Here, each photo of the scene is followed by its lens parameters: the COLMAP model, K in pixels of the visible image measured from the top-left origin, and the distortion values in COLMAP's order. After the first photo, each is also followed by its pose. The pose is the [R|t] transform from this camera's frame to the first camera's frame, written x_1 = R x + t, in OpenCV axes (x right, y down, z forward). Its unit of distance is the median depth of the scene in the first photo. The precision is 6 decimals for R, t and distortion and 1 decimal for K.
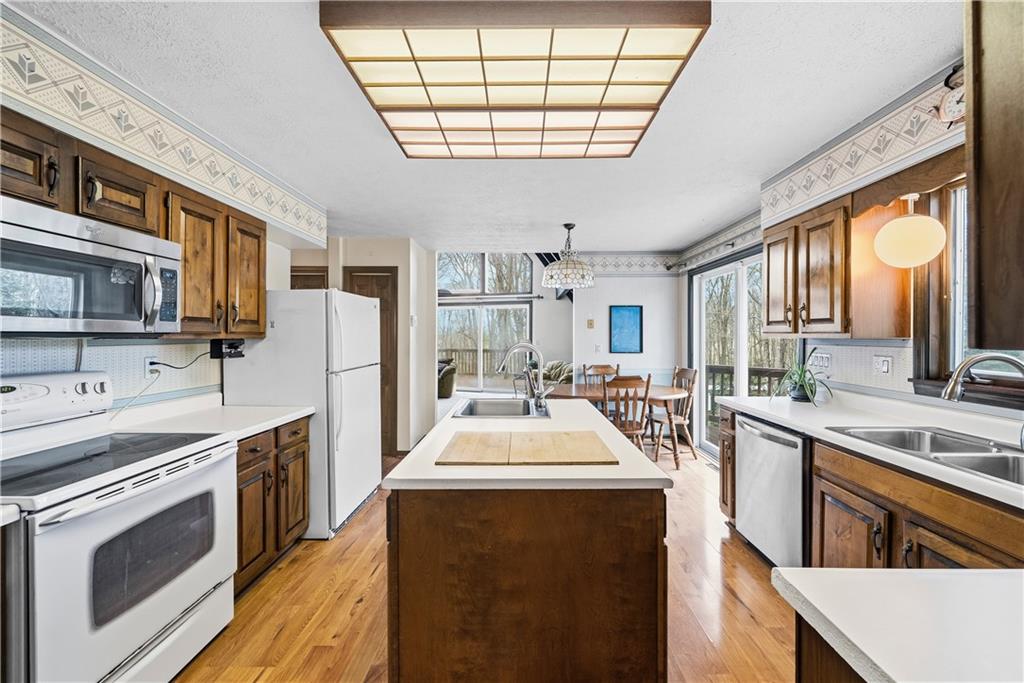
lens RADIAL K [[410.6, 0, 516.6], [0, 410.6, 336.7], [0, 0, 1]] dist [-0.006807, -0.000475]
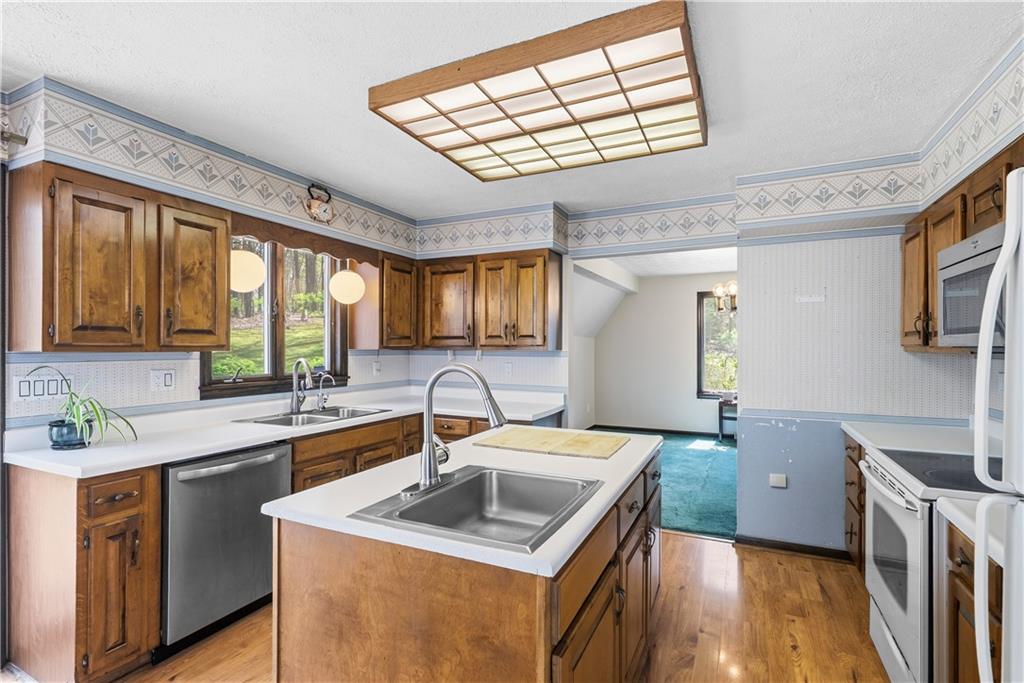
lens RADIAL K [[471.7, 0, 526.7], [0, 471.7, 351.6], [0, 0, 1]] dist [-0.000324, -0.001096]
pose [[-0.912895, -0.005234, 0.408162, -0.359087], [-0.000871, 0.999941, 0.010874, -0.008273], [-0.408195, 0.009571, -0.912845, 1.788028]]
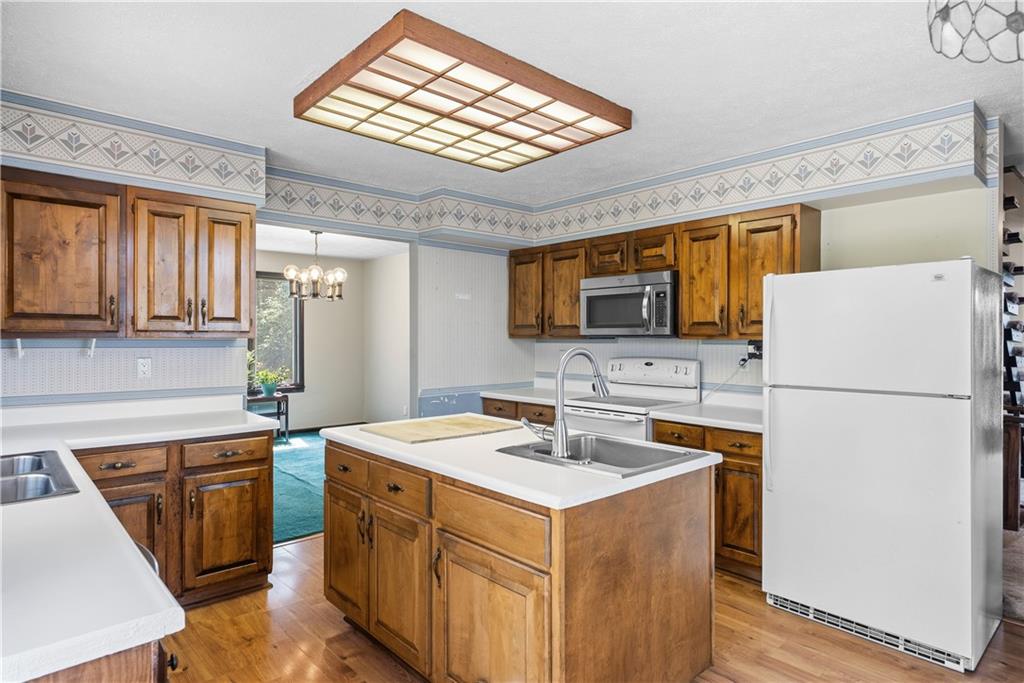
lens RADIAL K [[560.9, 0, 519.9], [0, 560.9, 344.0], [0, 0, 1]] dist [-0.002057, 0.000178]
pose [[-0.729224, 0.005428, -0.684253, 0.762537], [-0.003878, 0.999920, 0.012064, -0.000147], [0.684264, 0.011451, -0.729145, 1.835889]]
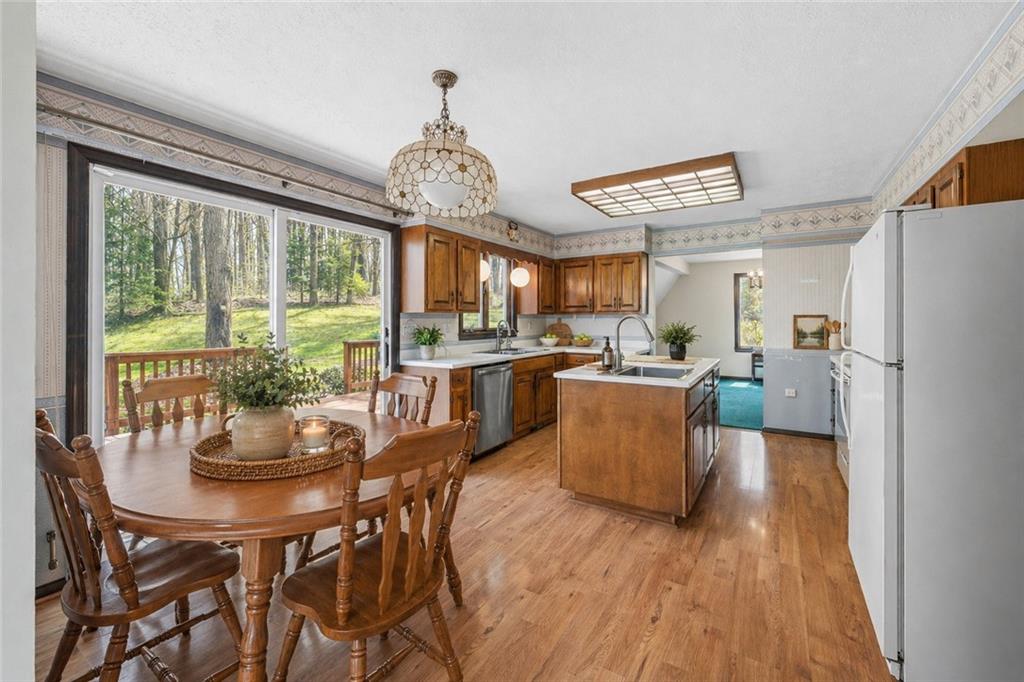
lens RADIAL K [[395.8, 0, 538.8], [0, 395.8, 320.6], [0, 0, 1]] dist [-0.011661, -0.000202]
pose [[-0.864000, 0.000249, 0.503491, -0.383672], [0.004120, 0.999970, 0.006576, 0.026044], [-0.503474, 0.007756, -0.863975, 2.504636]]
